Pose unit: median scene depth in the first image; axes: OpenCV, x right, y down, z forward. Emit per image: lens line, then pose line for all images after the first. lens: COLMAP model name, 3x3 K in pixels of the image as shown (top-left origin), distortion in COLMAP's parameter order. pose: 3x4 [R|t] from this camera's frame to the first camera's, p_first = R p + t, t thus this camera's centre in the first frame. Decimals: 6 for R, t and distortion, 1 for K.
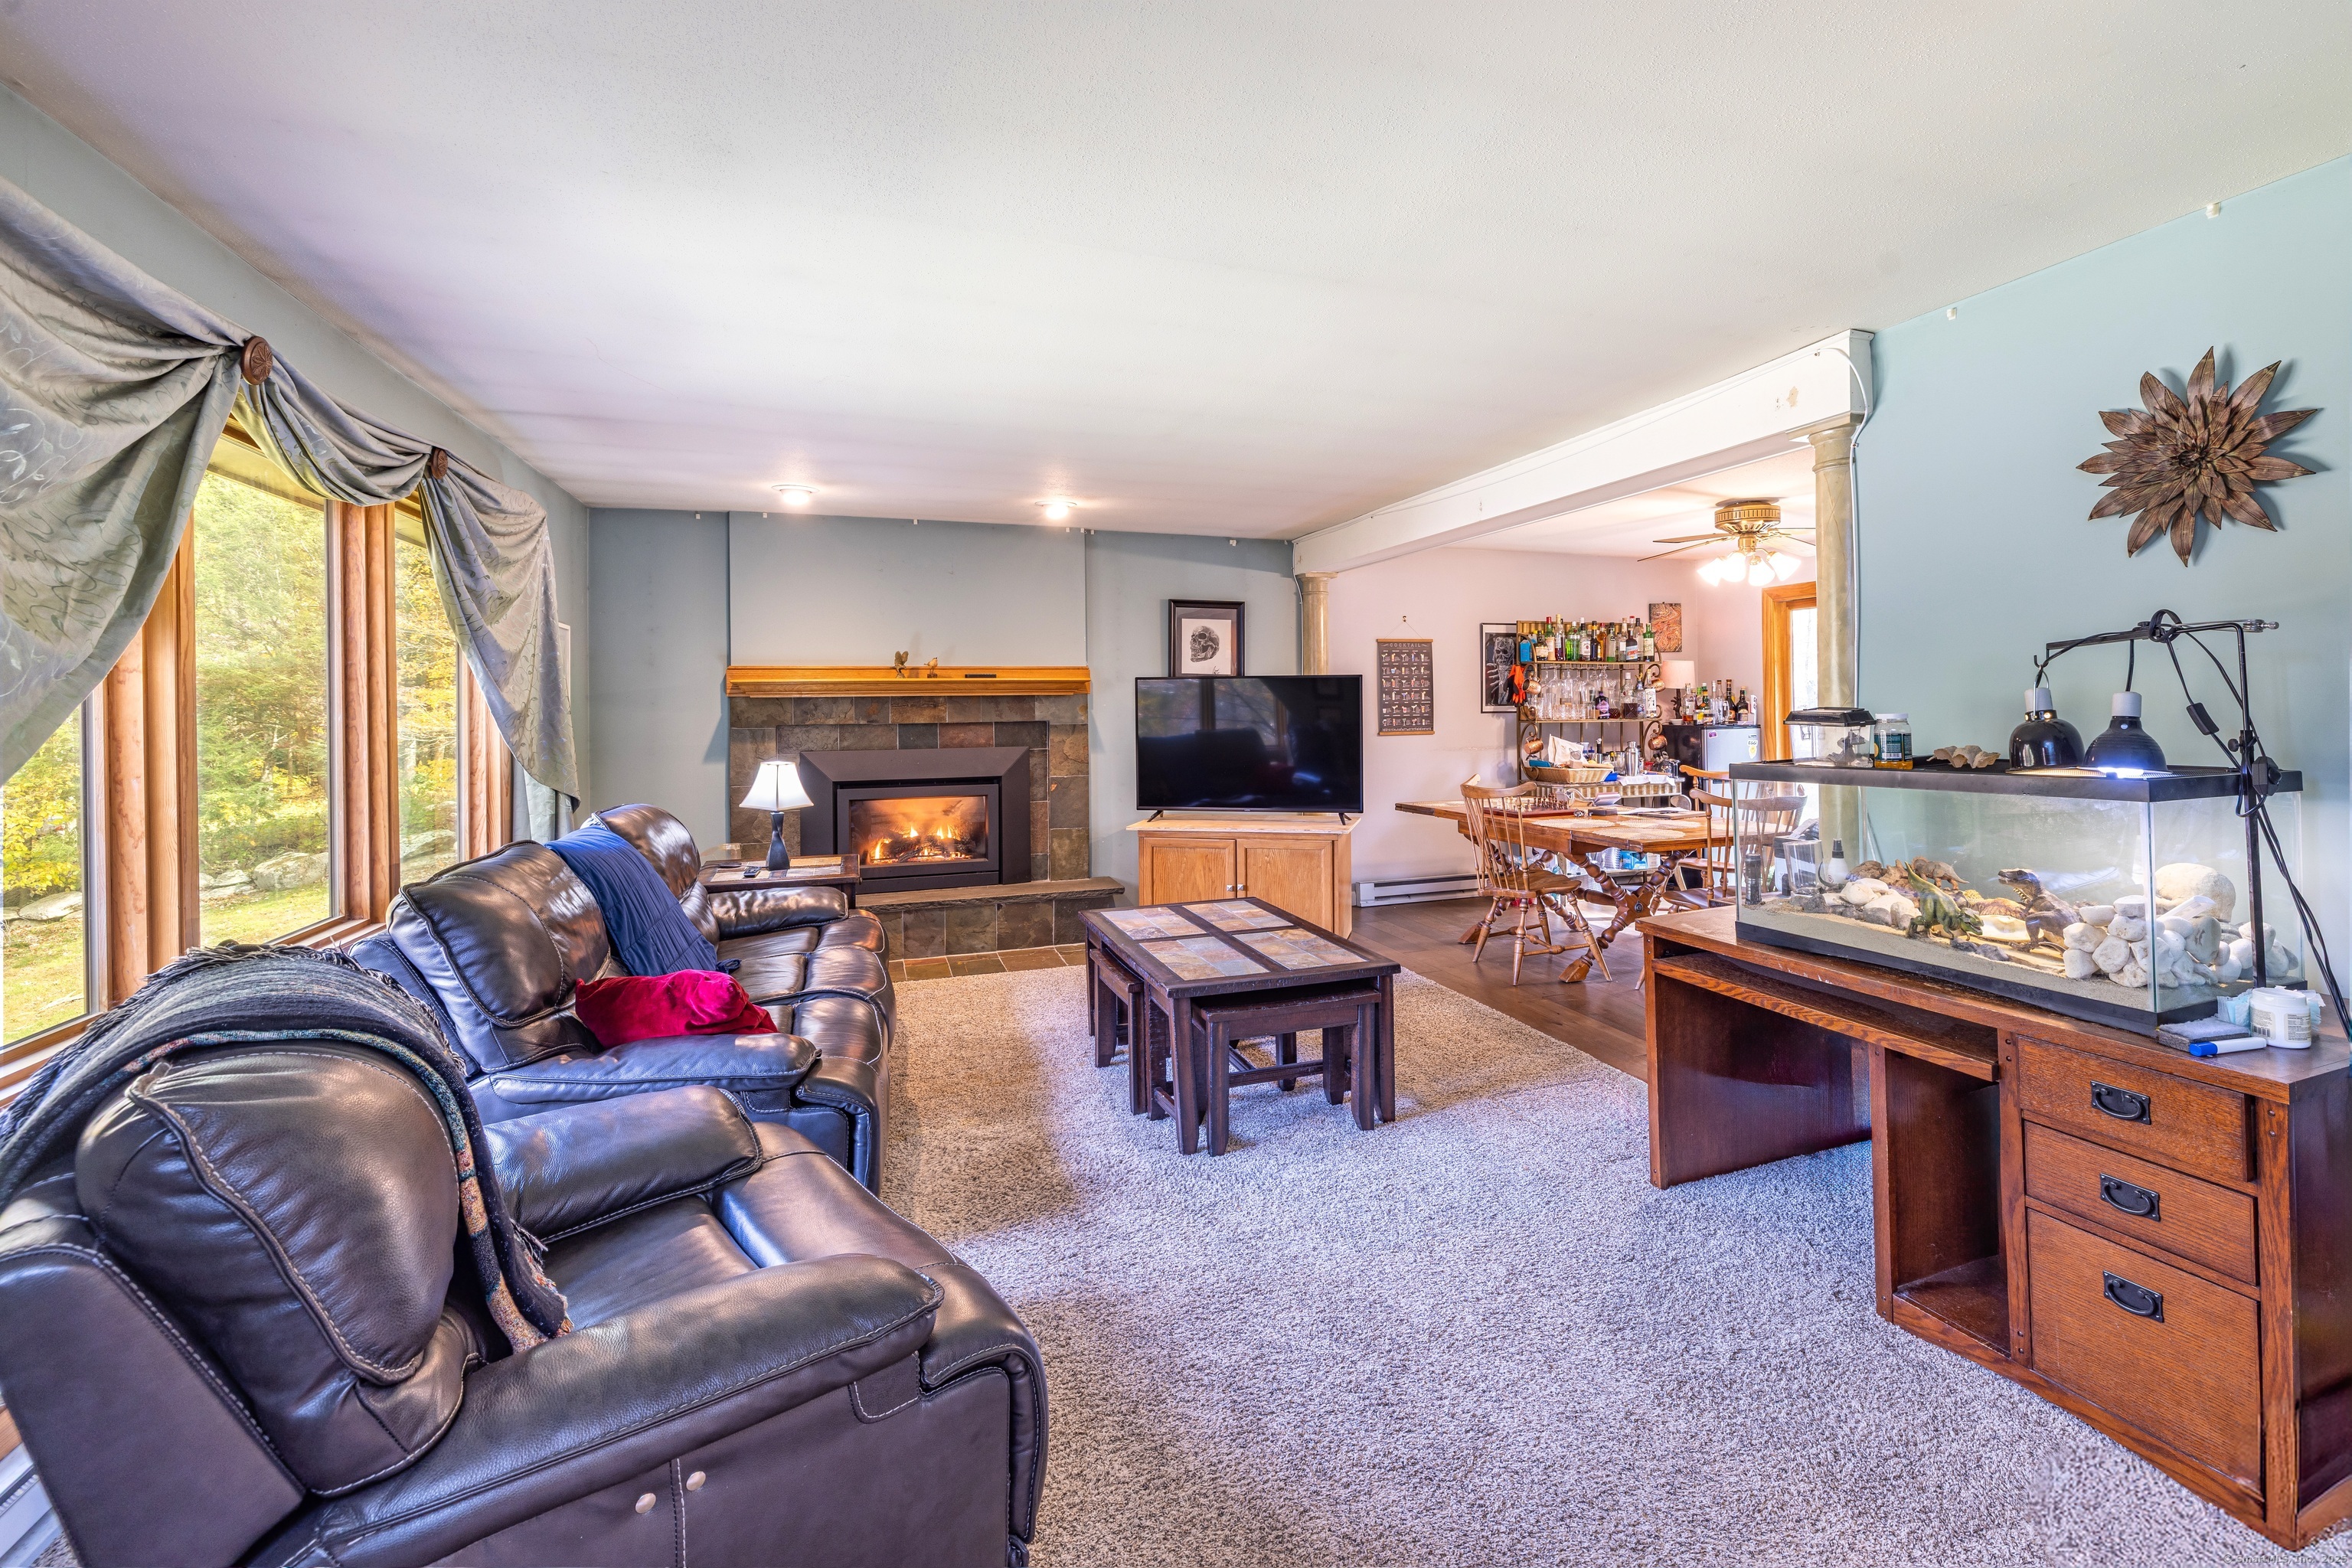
lens RADIAL K [[1035.5, 0, 1236.1], [0, 1035.5, 700.4], [0, 0, 1]] dist [0.000050, 0.000070]
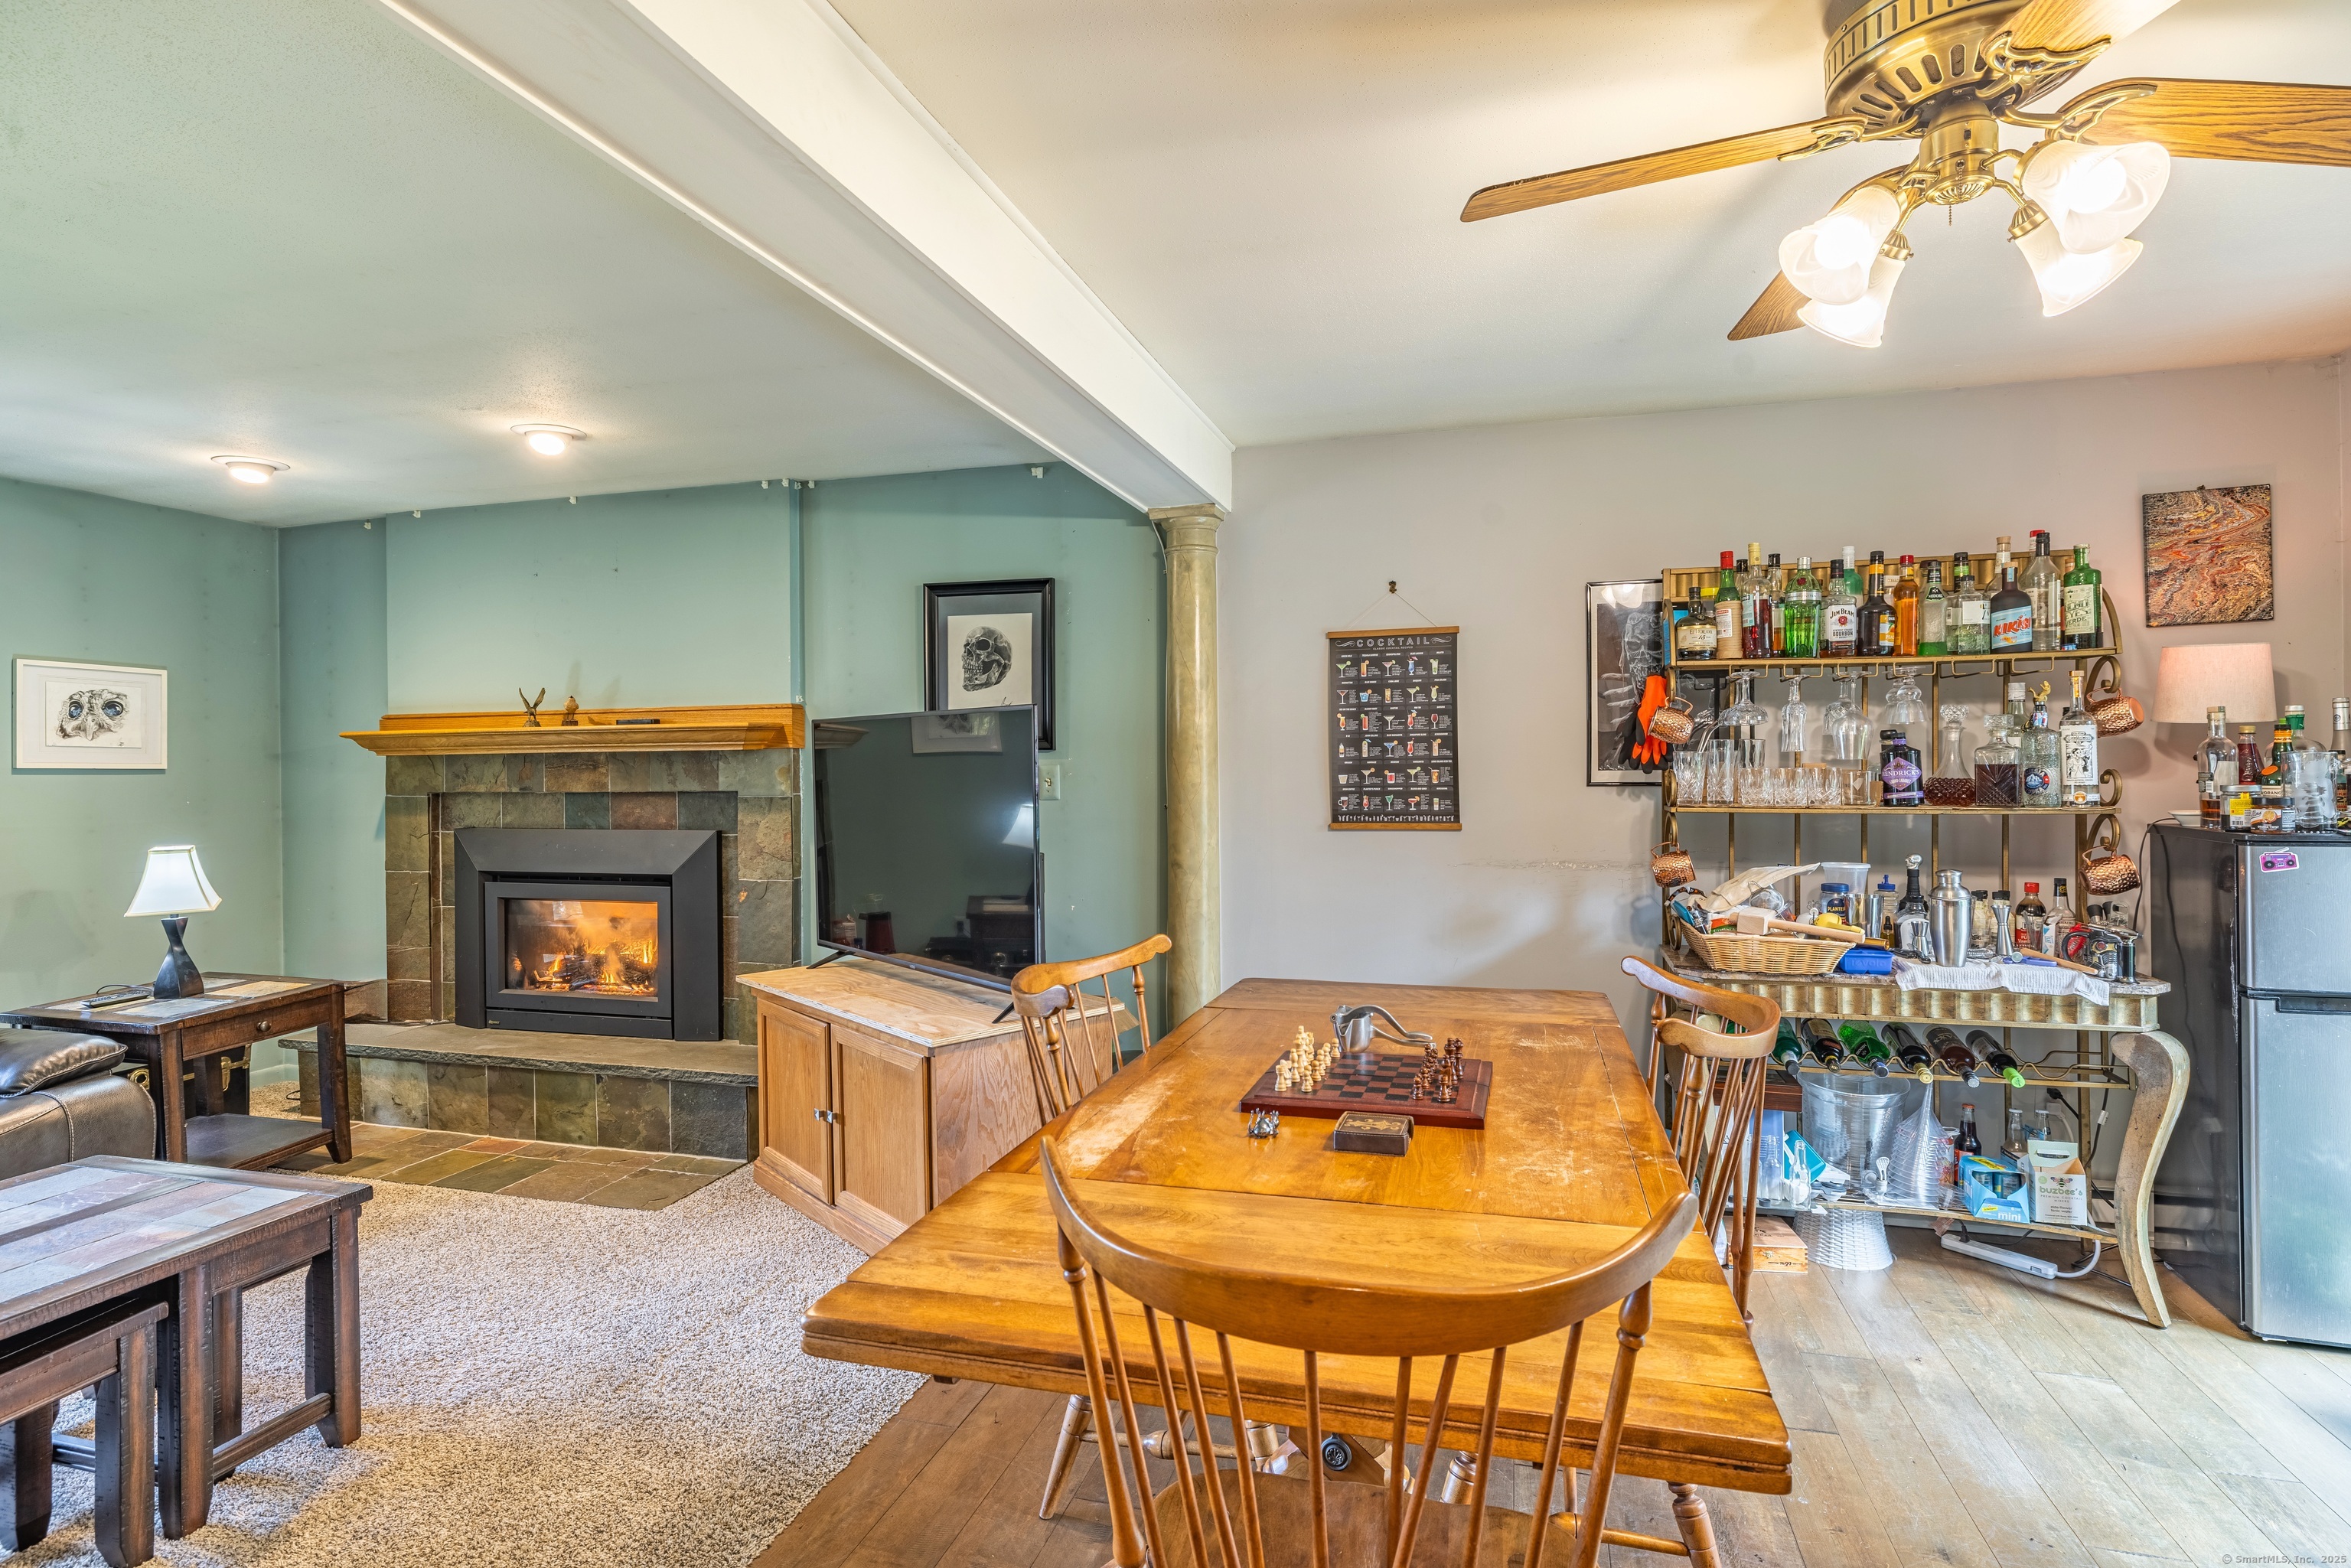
lens RADIAL K [[1198.0, 0, 1165.5], [0, 1198.0, 769.1], [0, 0, 1]] dist [-0.002222, -0.000001]
pose [[0.809864, 0.005194, -0.586595, 0.465559], [0.002404, 0.999923, 0.012173, -0.002094], [0.586613, -0.011268, 0.809789, 0.570215]]
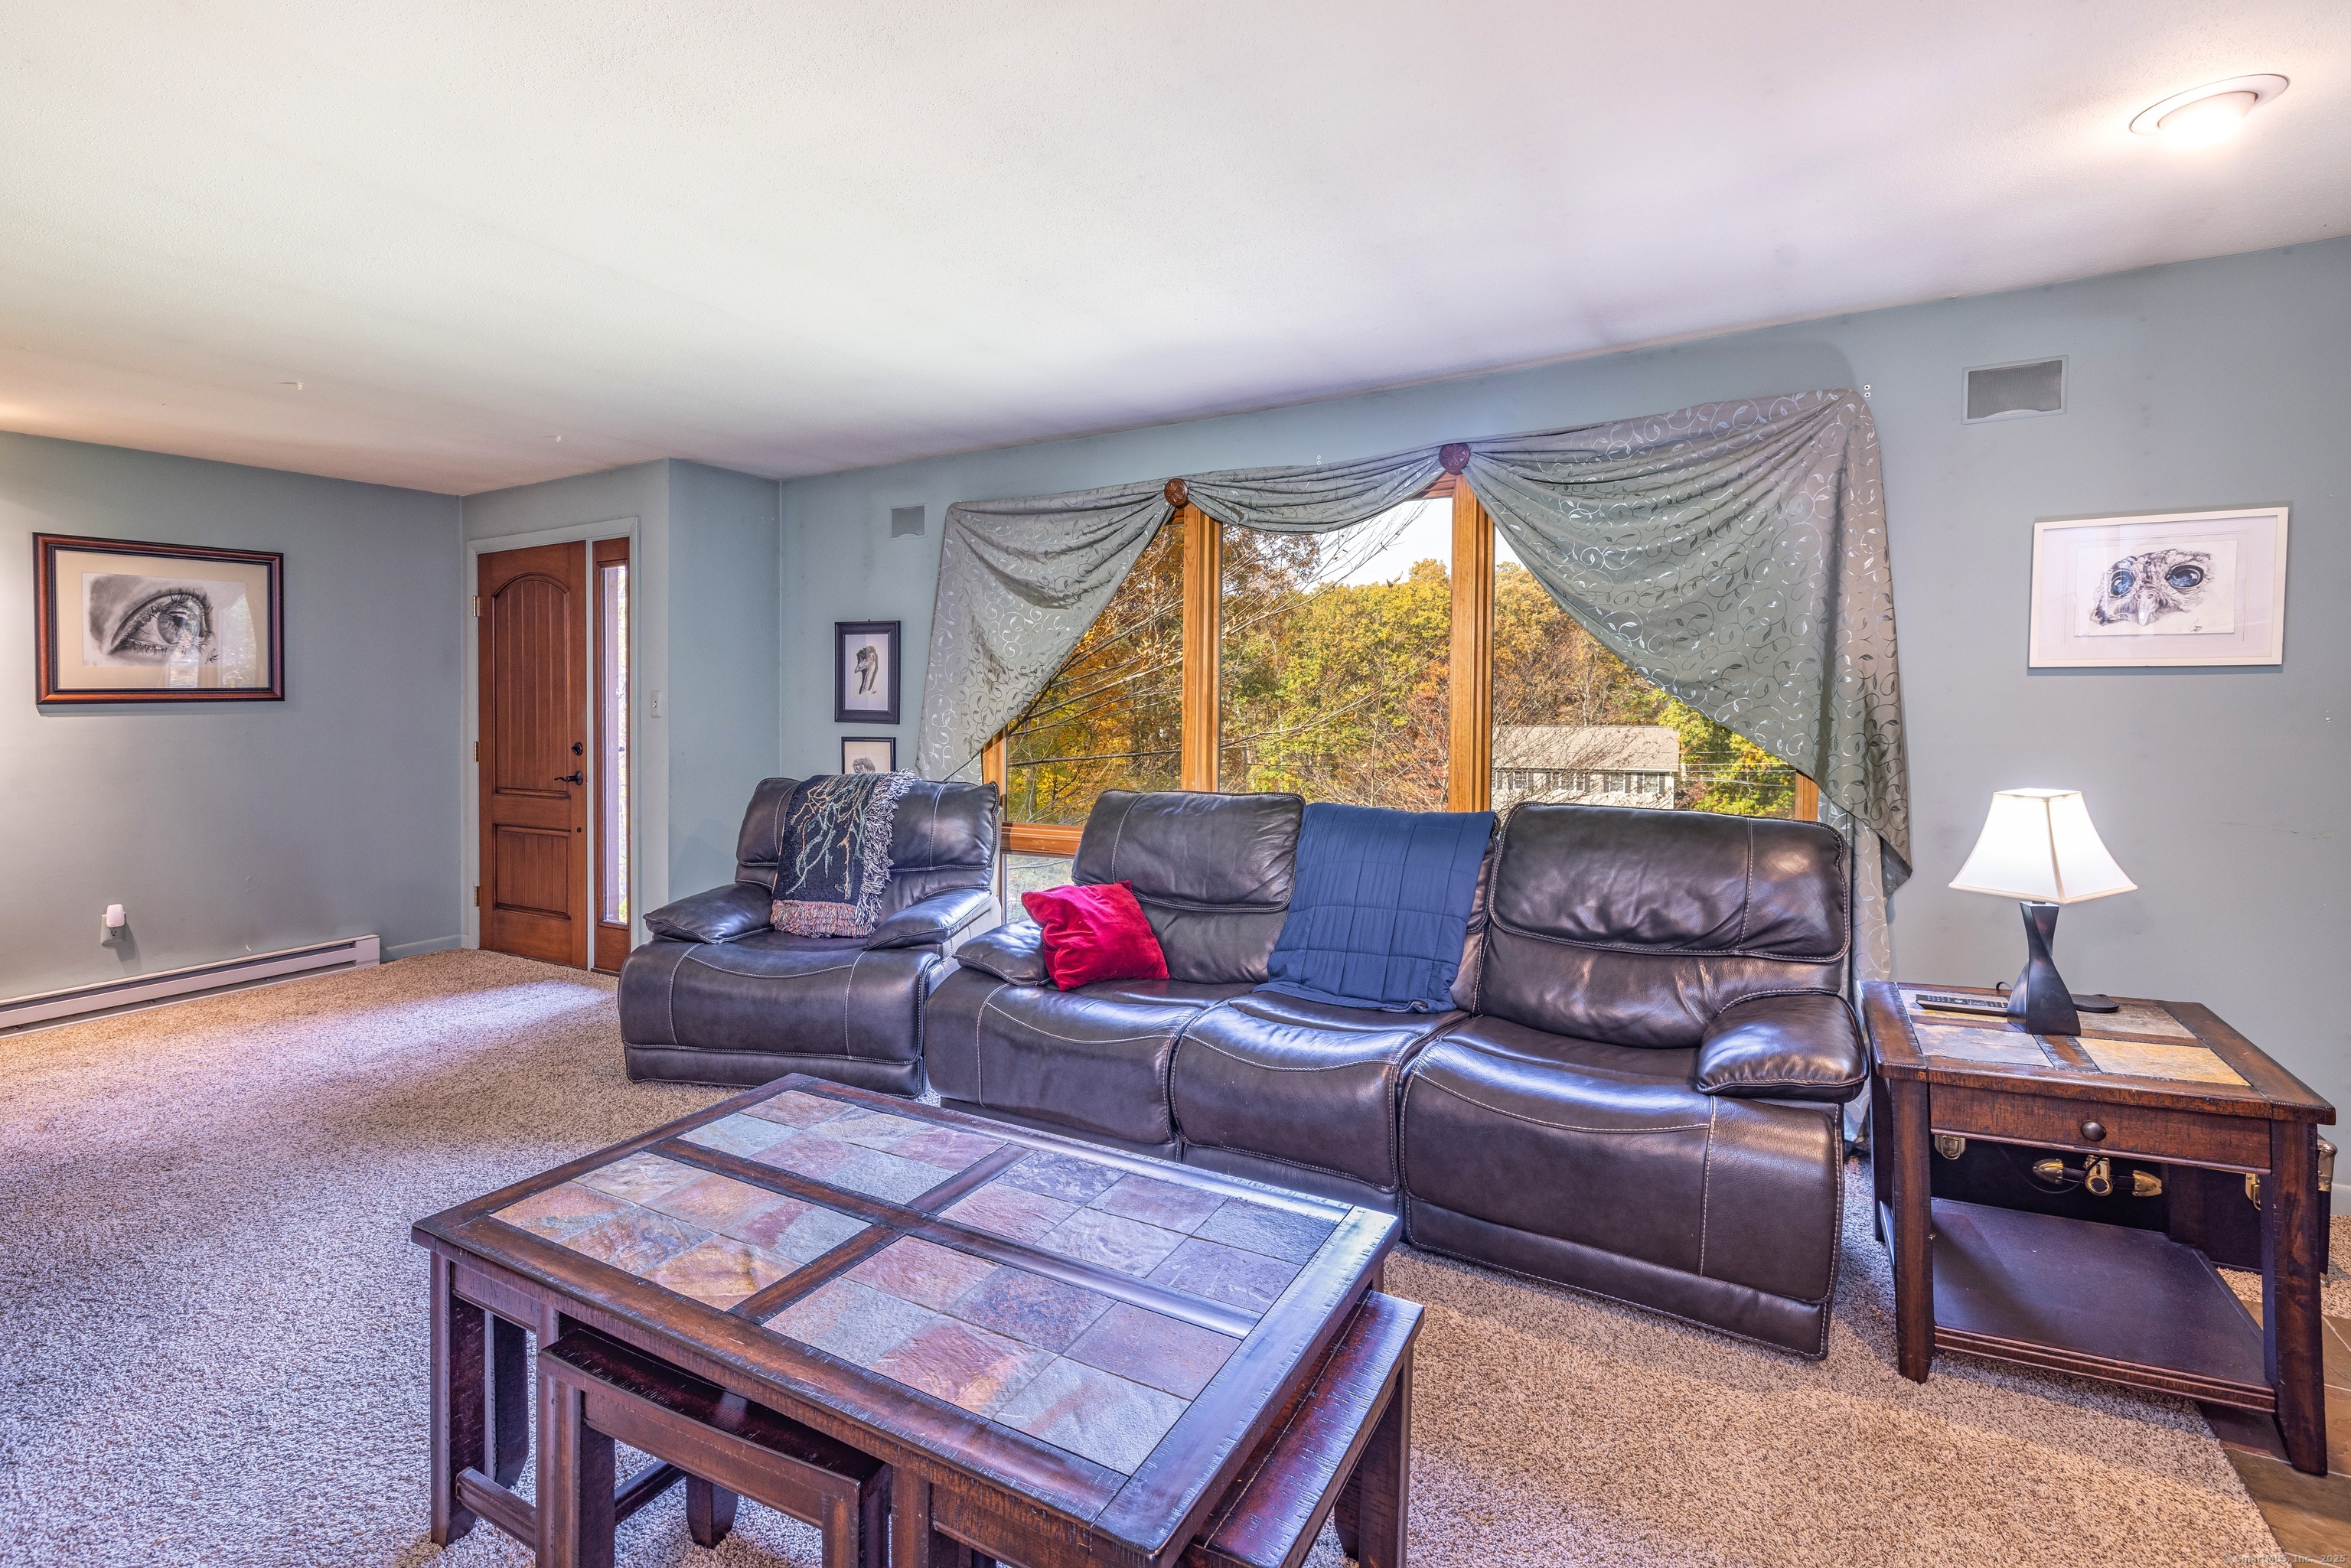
lens RADIAL K [[1110.6, 0, 1158.9], [0, 1110.6, 709.4], [0, 0, 1]] dist [0.003852, 0.000543]
pose [[-0.758525, 0.031841, -0.650866, 0.122737], [0.023706, 0.999493, 0.021269, 0.003138], [0.651213, 0.000704, -0.758895, 0.868942]]
